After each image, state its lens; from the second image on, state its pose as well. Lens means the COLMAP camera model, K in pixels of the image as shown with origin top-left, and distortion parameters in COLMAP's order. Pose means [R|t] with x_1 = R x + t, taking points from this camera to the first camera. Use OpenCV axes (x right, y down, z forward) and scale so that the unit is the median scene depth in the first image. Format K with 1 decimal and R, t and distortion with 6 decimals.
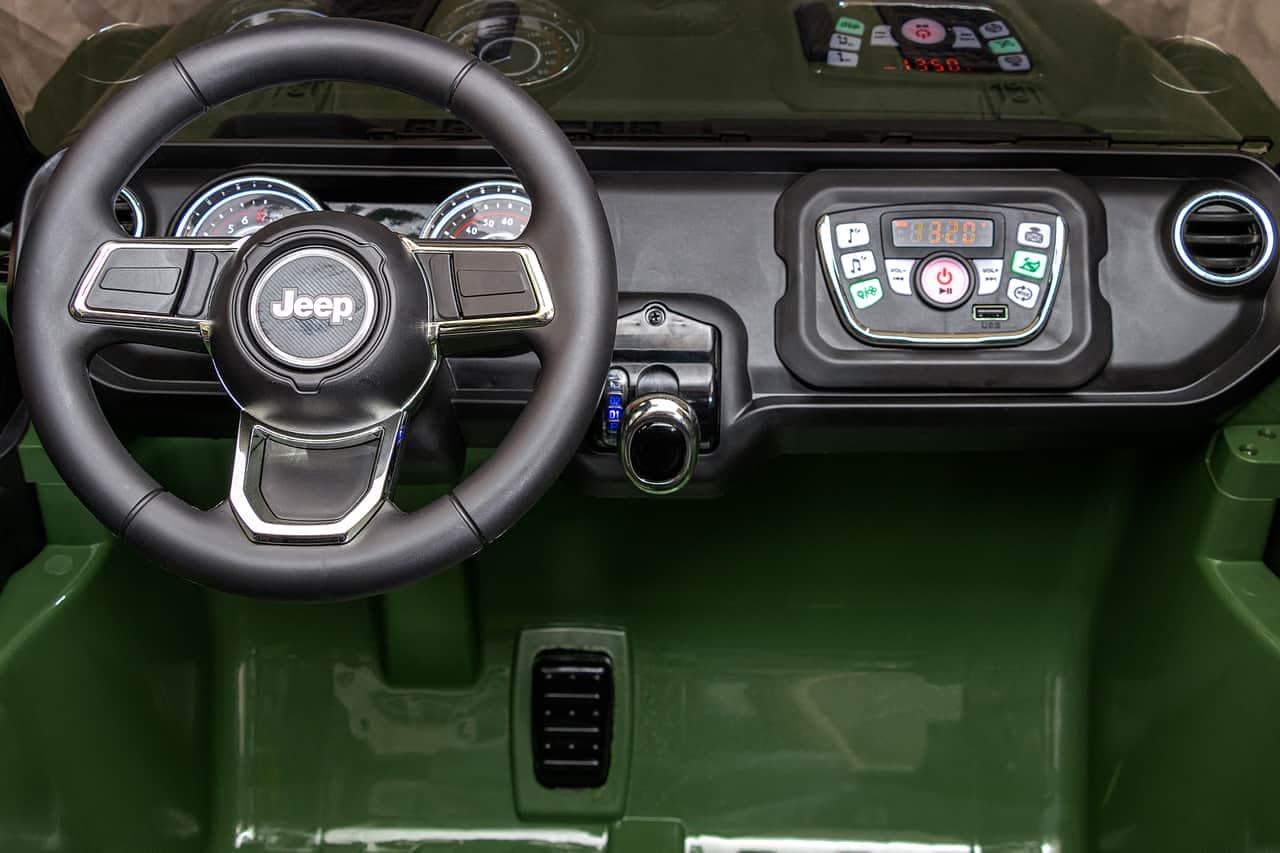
lens RADIAL K [[1422.8, 0, 640.5], [0, 1422.8, 427.6], [0, 0, 1]] dist [0.048090, 0.000000]
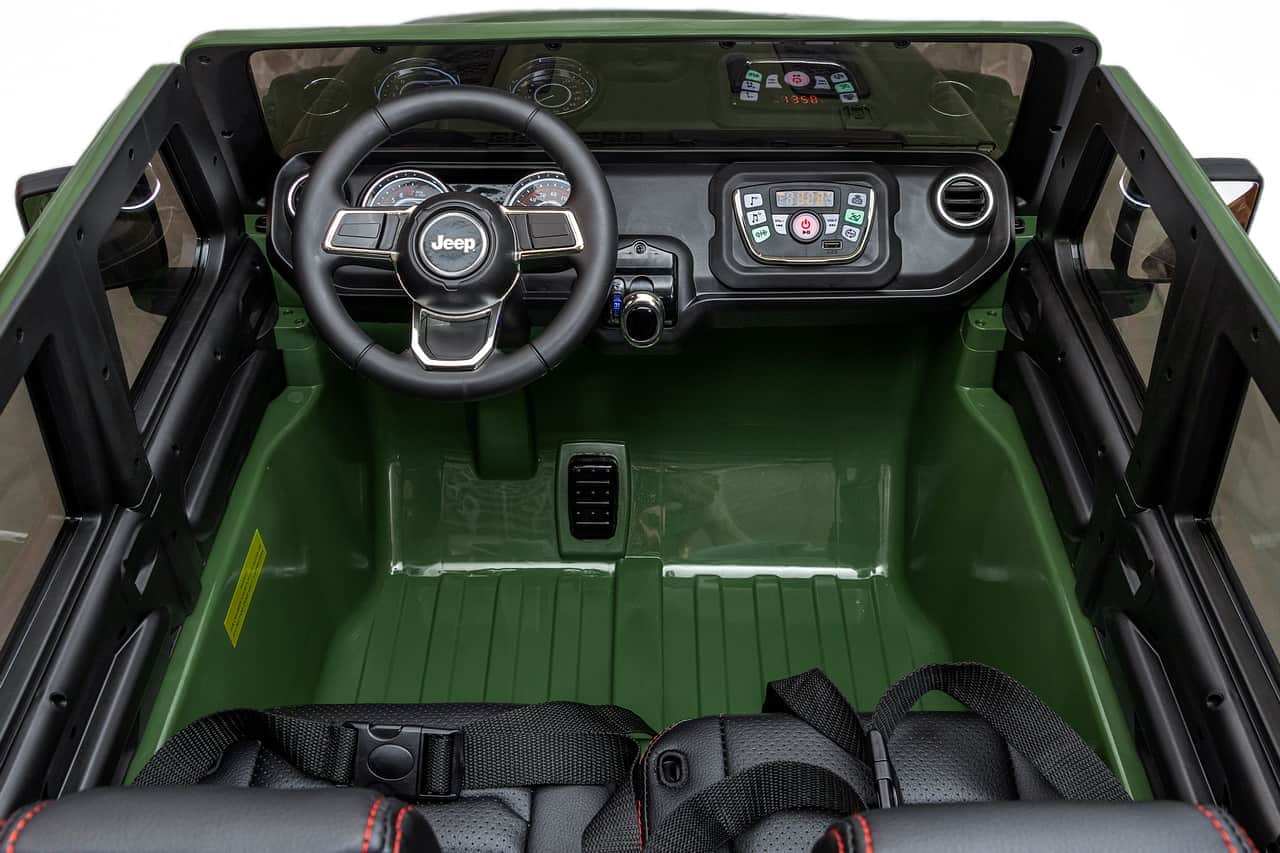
lens RADIAL K [[1420.8, 0, 638.2], [0, 1420.8, 425.4], [0, 0, 1]] dist [-0.000783, 0.000000]
pose [[0.999952, -0.009389, -0.002750, 0.011095], [0.009480, 0.999325, 0.035497, 0.075572], [0.002415, -0.035521, 0.999366, -0.734330]]
